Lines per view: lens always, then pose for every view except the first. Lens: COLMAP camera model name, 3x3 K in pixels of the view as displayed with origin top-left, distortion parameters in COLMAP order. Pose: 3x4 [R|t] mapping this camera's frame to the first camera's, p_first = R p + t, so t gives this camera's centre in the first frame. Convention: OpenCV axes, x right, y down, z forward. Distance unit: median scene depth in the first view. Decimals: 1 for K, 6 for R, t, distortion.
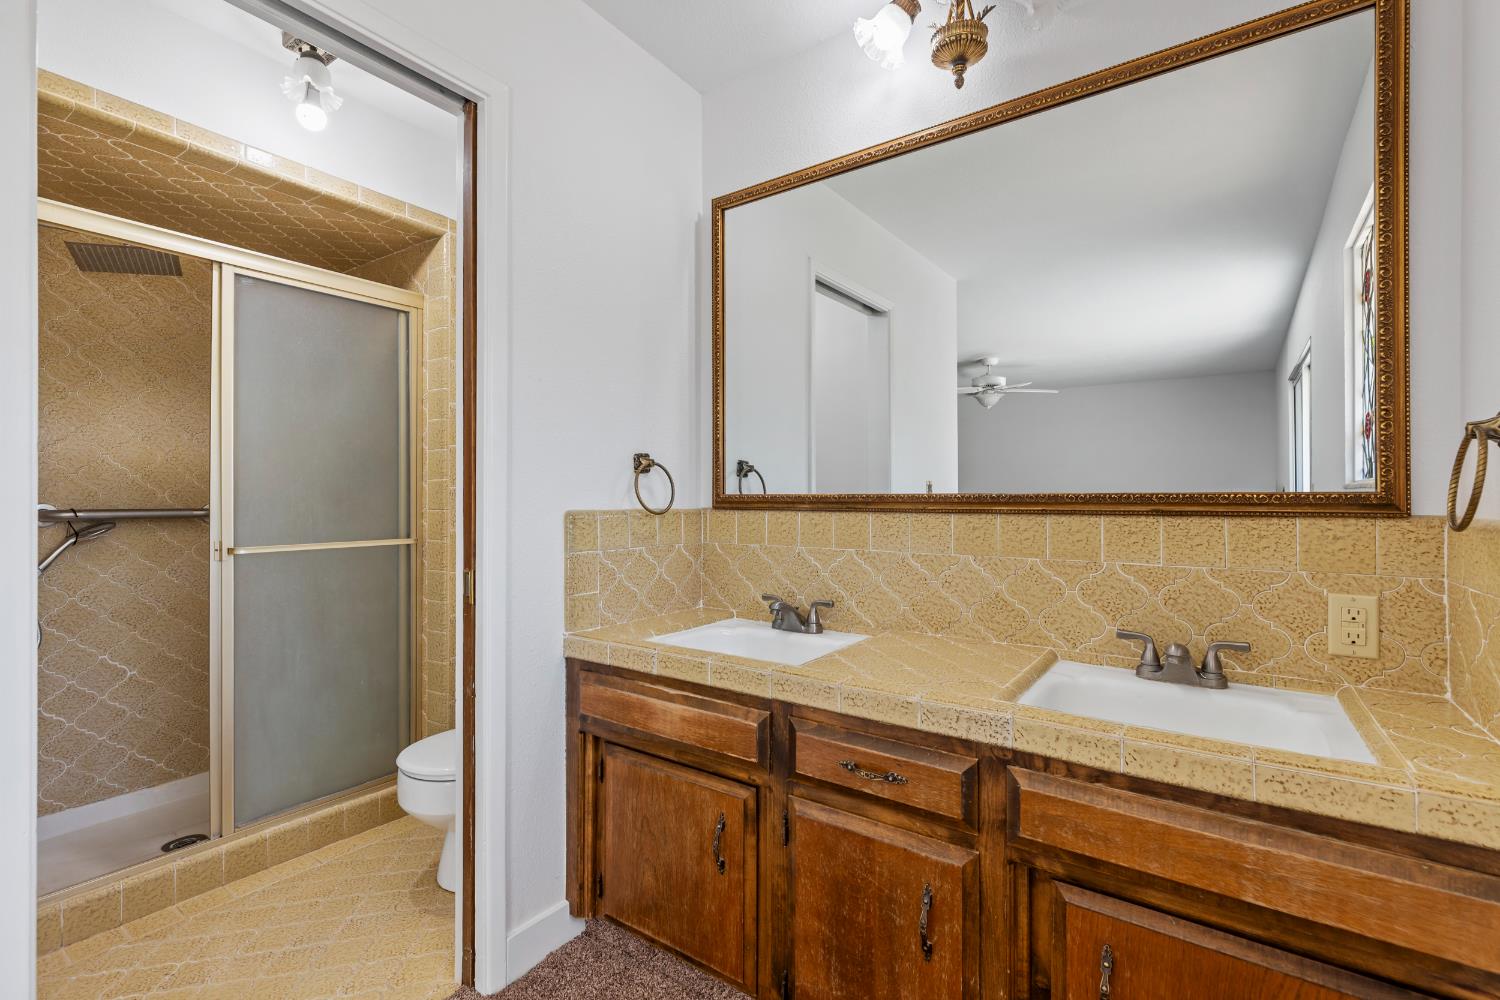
lens RADIAL K [[675.0, 0, 757.9], [0, 675.0, 494.8], [0, 0, 1]] dist [0.003129, 0.000082]
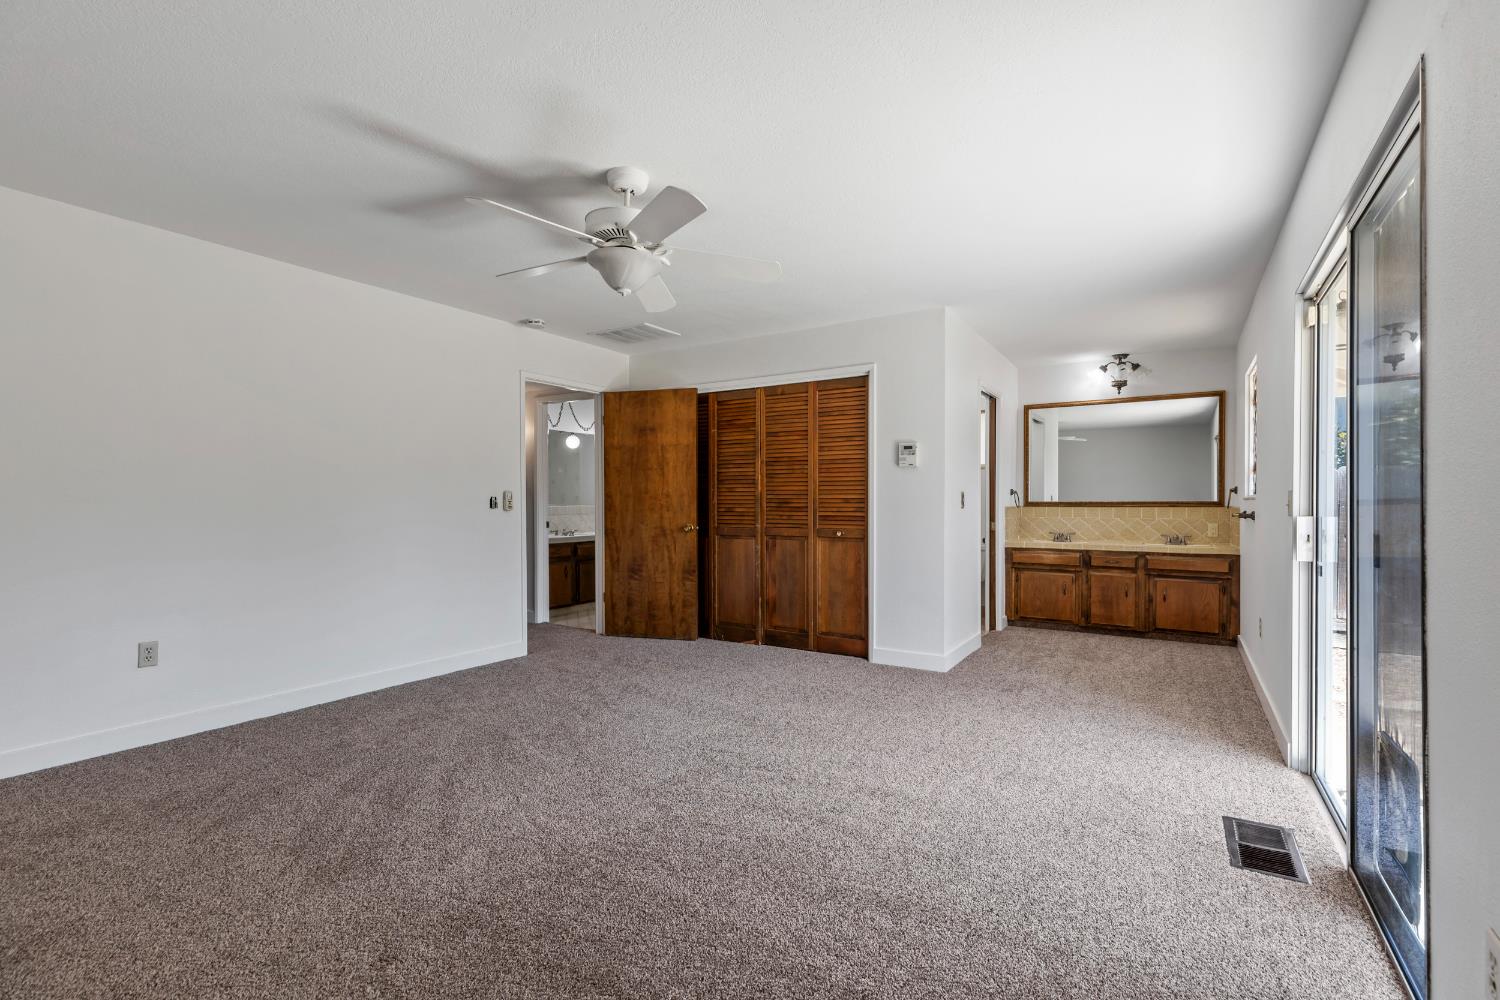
lens RADIAL K [[679.4, 0, 754.9], [0, 679.4, 510.5], [0, 0, 1]] dist [-0.000003, 0.000014]
pose [[0.998977, 0.002014, 0.045186, -2.052833], [-0.002521, 0.999934, 0.011177, 0.011770], [-0.045160, -0.011279, 0.998916, -2.915177]]
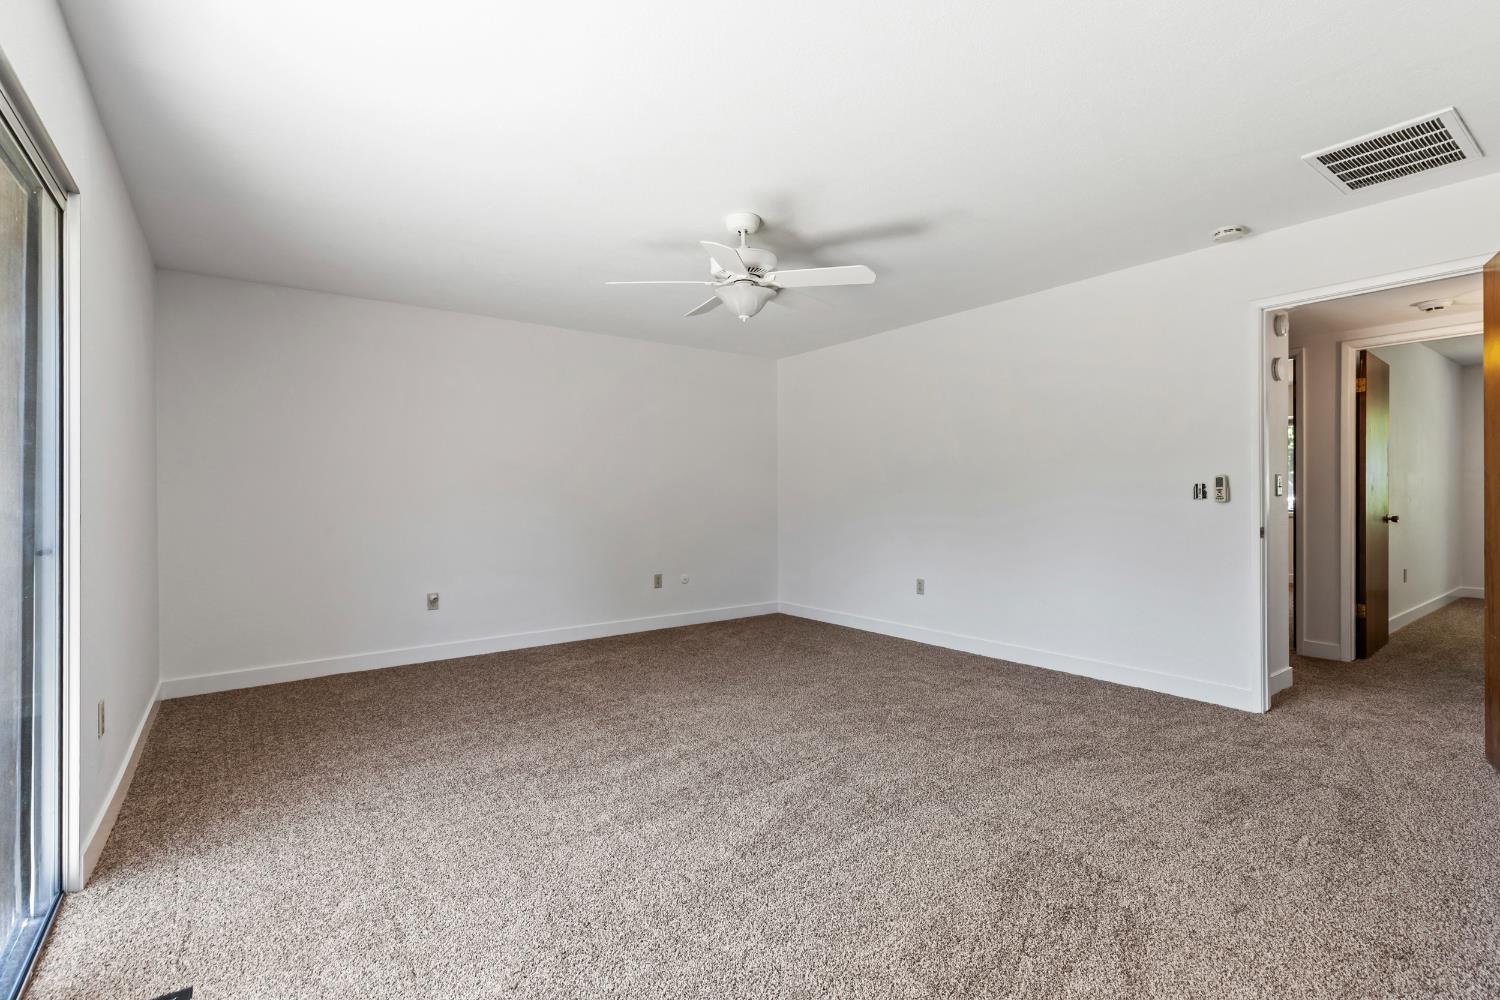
lens RADIAL K [[675.0, 0, 757.9], [0, 675.0, 494.8], [0, 0, 1]] dist [0.003129, 0.000082]
pose [[-0.330101, 0.003843, -0.943938, 1.535482], [0.009034, 0.999959, 0.000912, 0.007122], [0.943902, -0.008226, -0.330122, 2.392232]]
